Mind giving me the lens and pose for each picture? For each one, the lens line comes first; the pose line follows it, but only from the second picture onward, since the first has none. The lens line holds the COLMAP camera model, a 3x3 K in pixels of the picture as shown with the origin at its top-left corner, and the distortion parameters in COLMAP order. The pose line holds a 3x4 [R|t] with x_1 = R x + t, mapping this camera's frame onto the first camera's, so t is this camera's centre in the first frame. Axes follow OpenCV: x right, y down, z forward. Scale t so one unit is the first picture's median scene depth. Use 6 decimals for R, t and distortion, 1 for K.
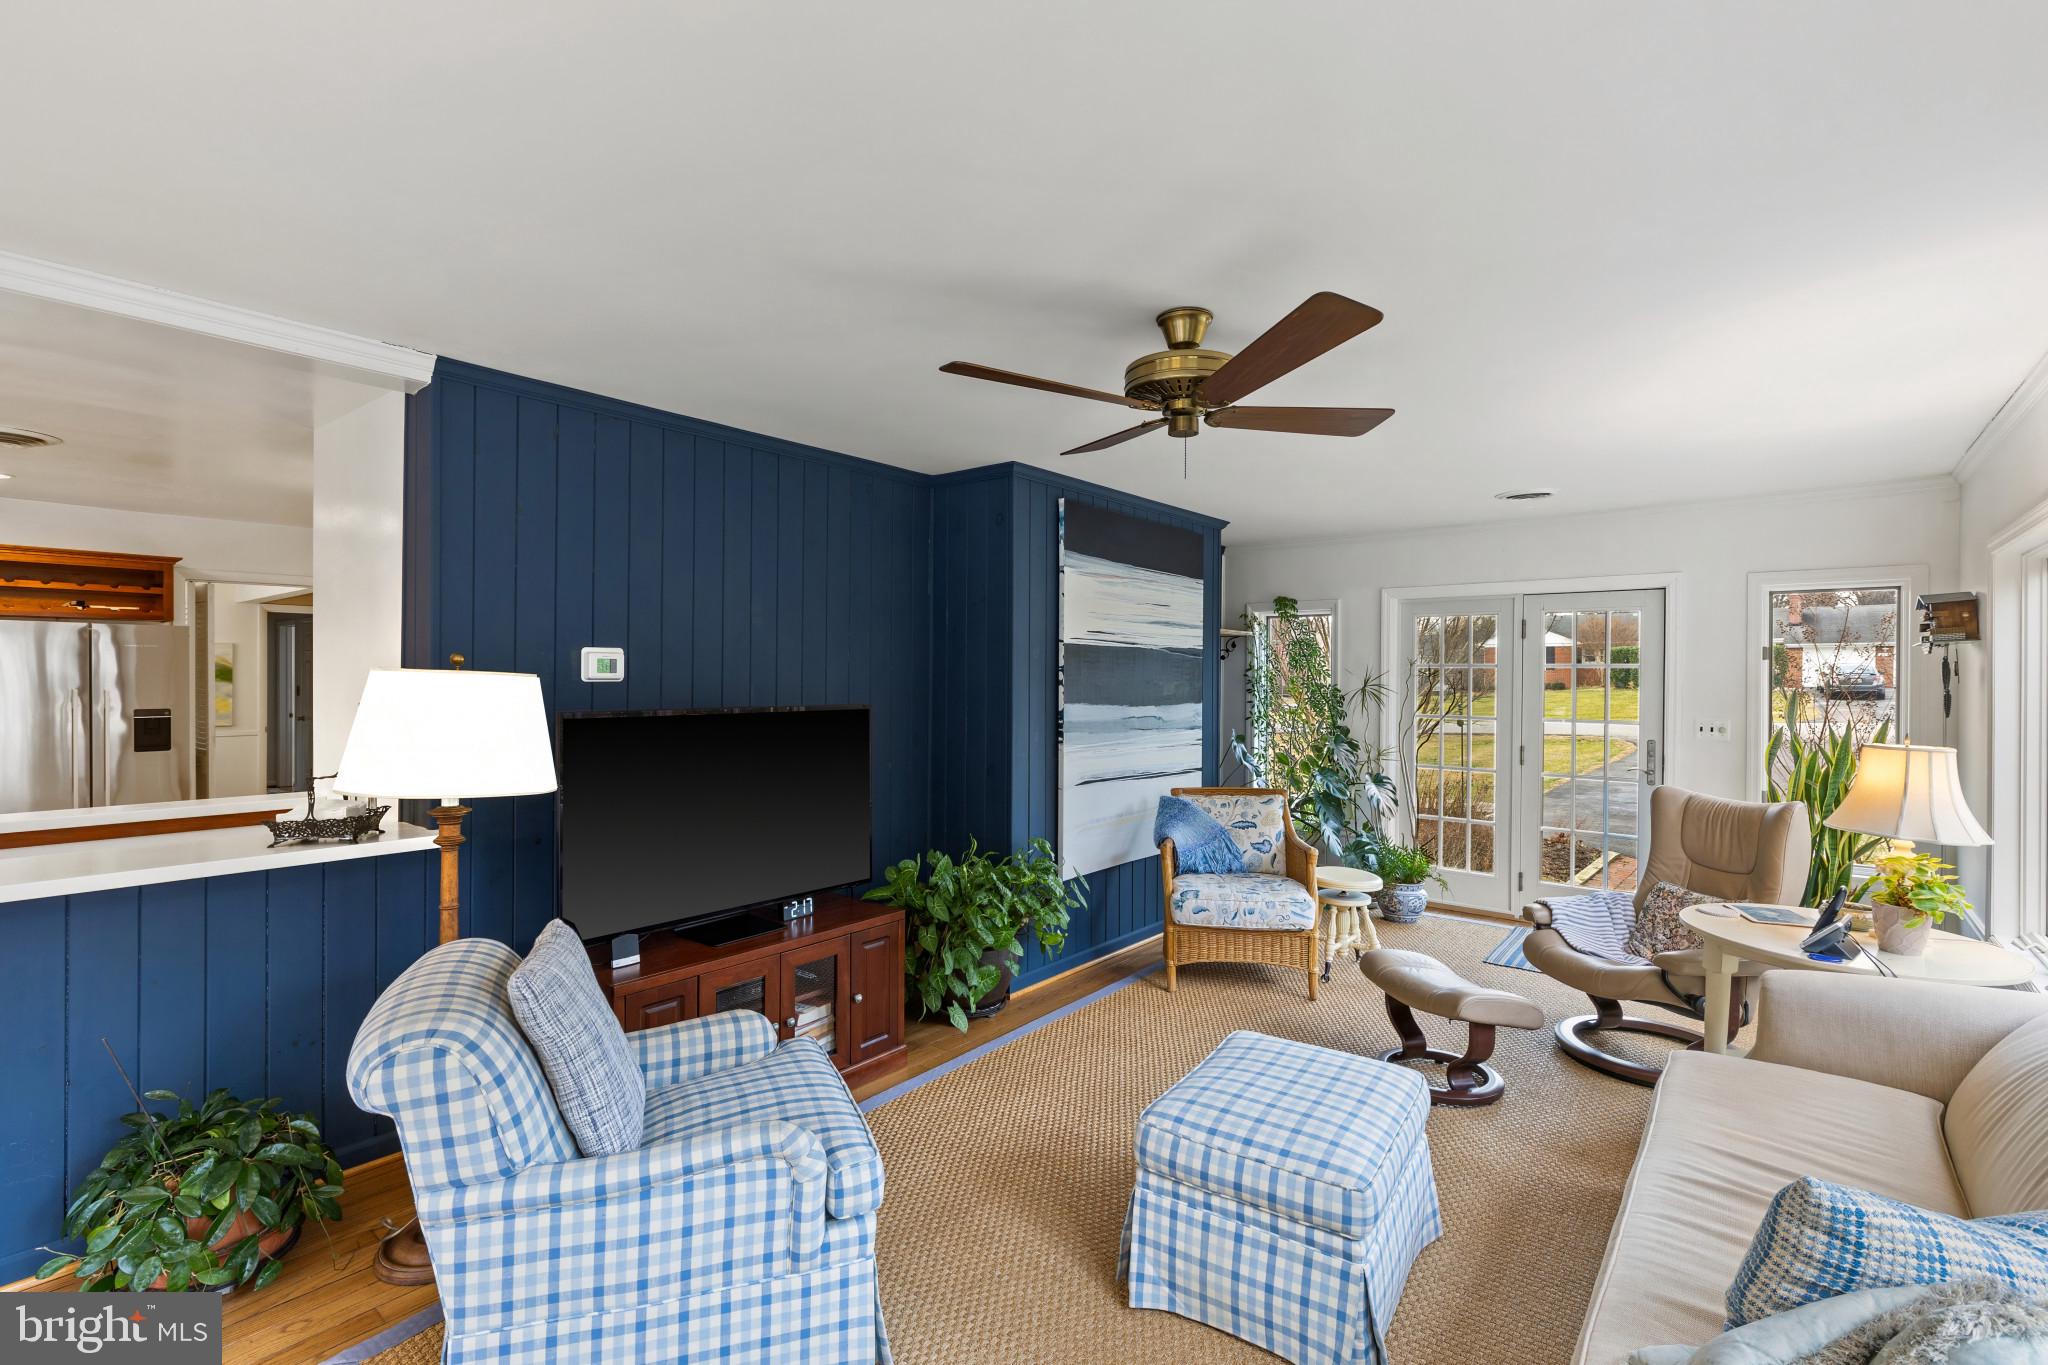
lens RADIAL K [[928.9, 0, 1023.4], [0, 928.9, 677.4], [0, 0, 1]] dist [0.003542, -0.000705]
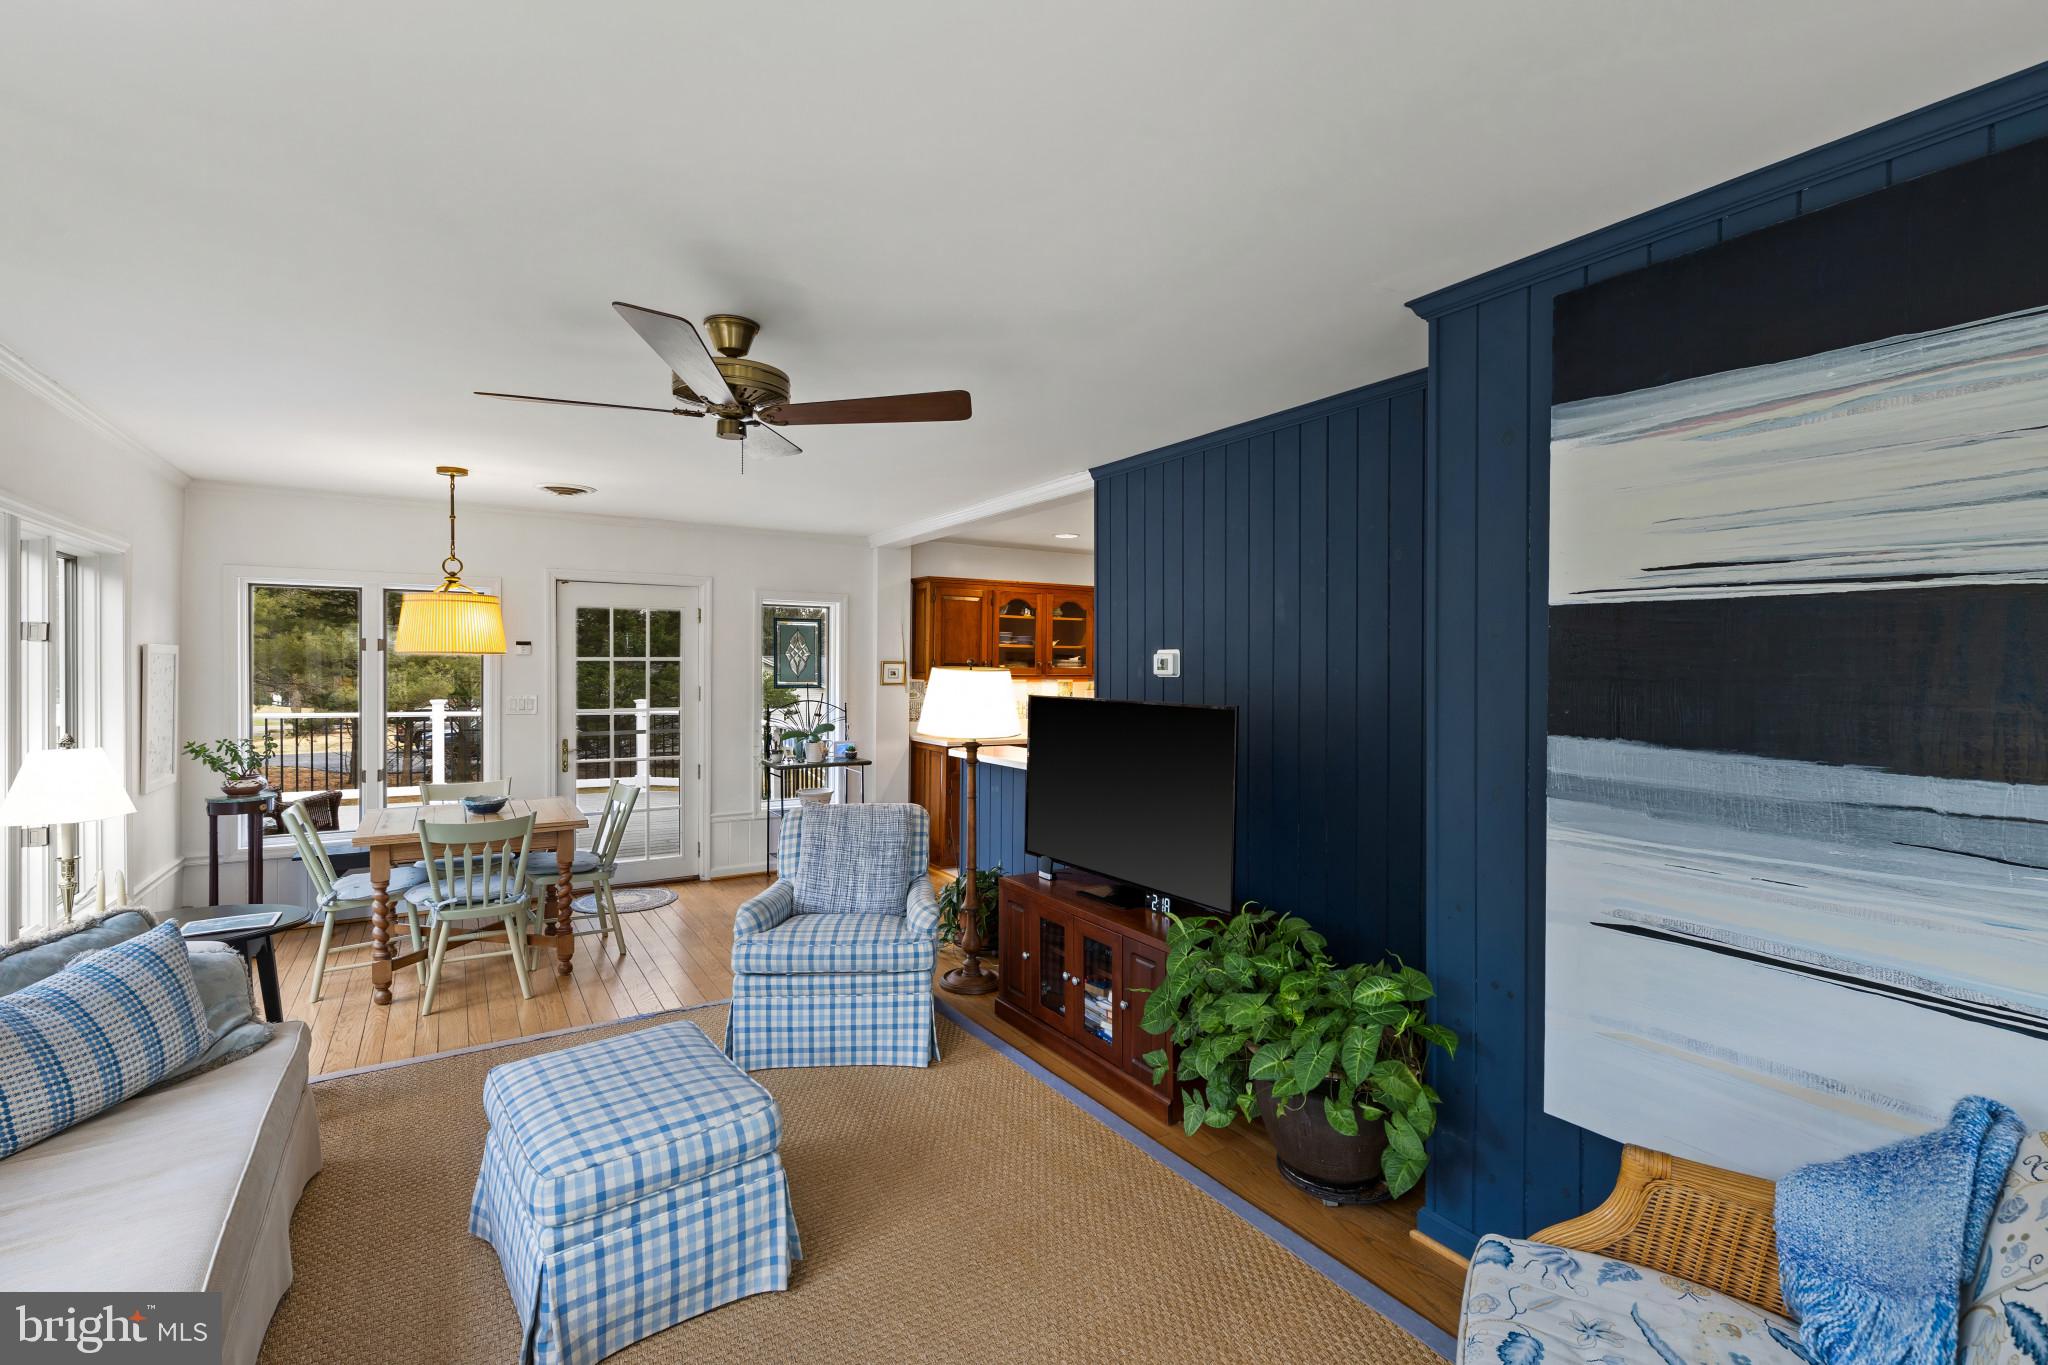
lens RADIAL K [[928.9, 0, 1023.3], [0, 928.9, 676.5], [0, 0, 1]] dist [0.003542, -0.000705]
pose [[-0.323717, 0.007098, -0.946127, 0.894241], [-0.003153, 0.999958, 0.008581, -0.006983], [0.946149, 0.005761, -0.323681, 1.406664]]
